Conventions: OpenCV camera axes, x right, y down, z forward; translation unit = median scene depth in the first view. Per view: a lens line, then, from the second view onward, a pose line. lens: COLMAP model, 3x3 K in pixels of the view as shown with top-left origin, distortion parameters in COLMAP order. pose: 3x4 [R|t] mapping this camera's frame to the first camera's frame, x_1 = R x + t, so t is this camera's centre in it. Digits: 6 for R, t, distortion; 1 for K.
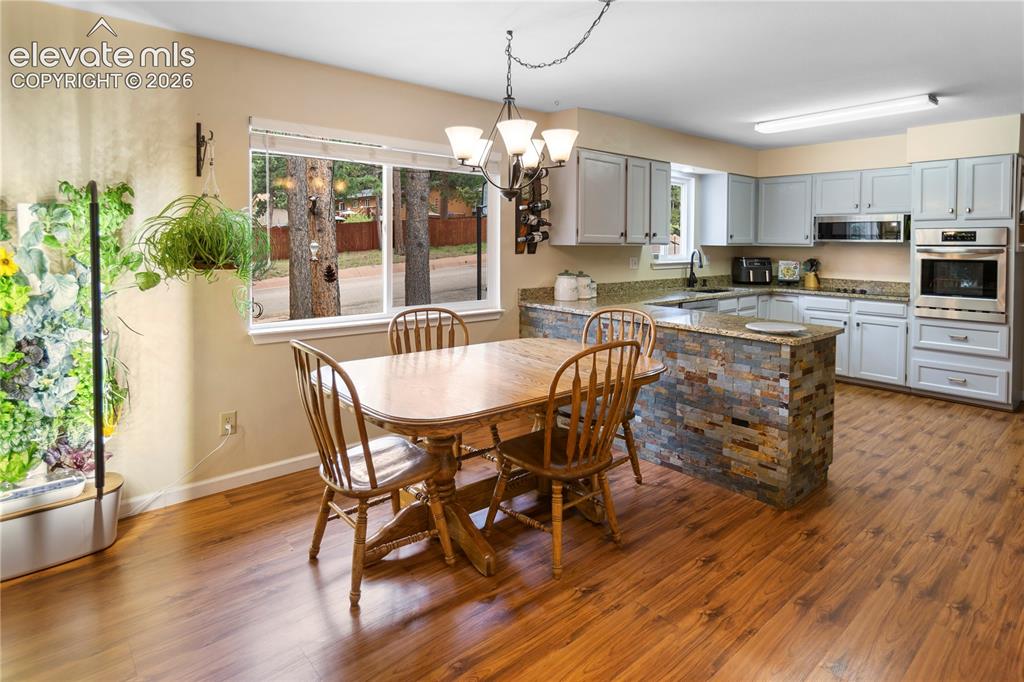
lens RADIAL K [[551.5, 0, 510.2], [0, 551.5, 338.6], [0, 0, 1]] dist [-0.002597, 0.004575]
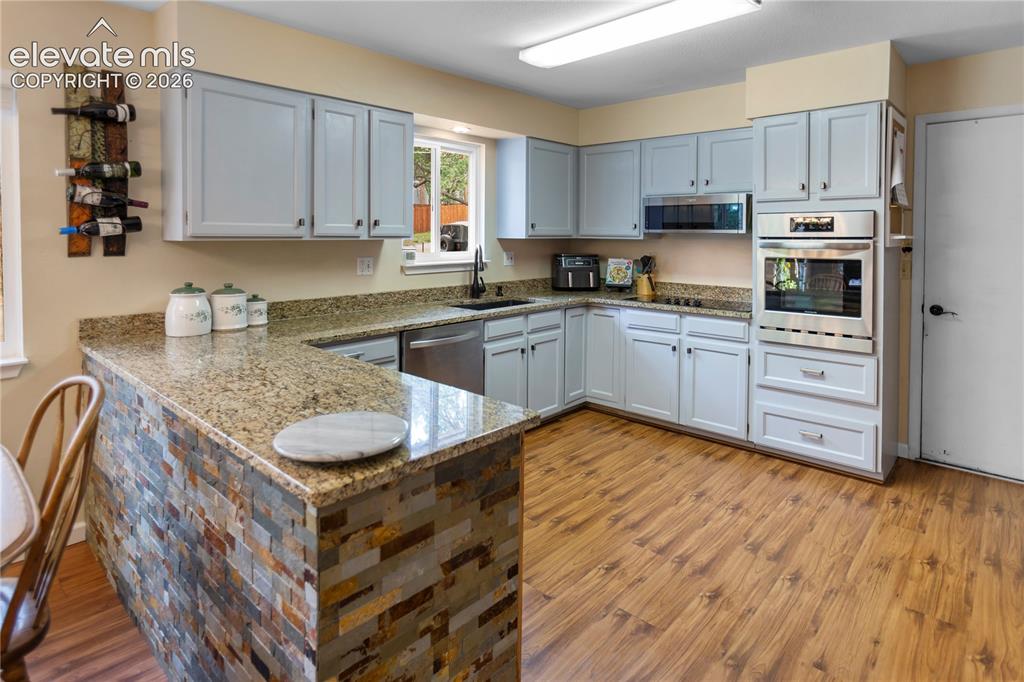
lens RADIAL K [[540.1, 0, 517.6], [0, 540.1, 343.6], [0, 0, 1]] dist [-0.010873, 0.003768]
pose [[0.993433, -0.025902, 0.111445, 0.342372], [0.023044, 0.999374, 0.026855, -0.059148], [-0.112071, -0.024111, 0.993408, 0.345181]]
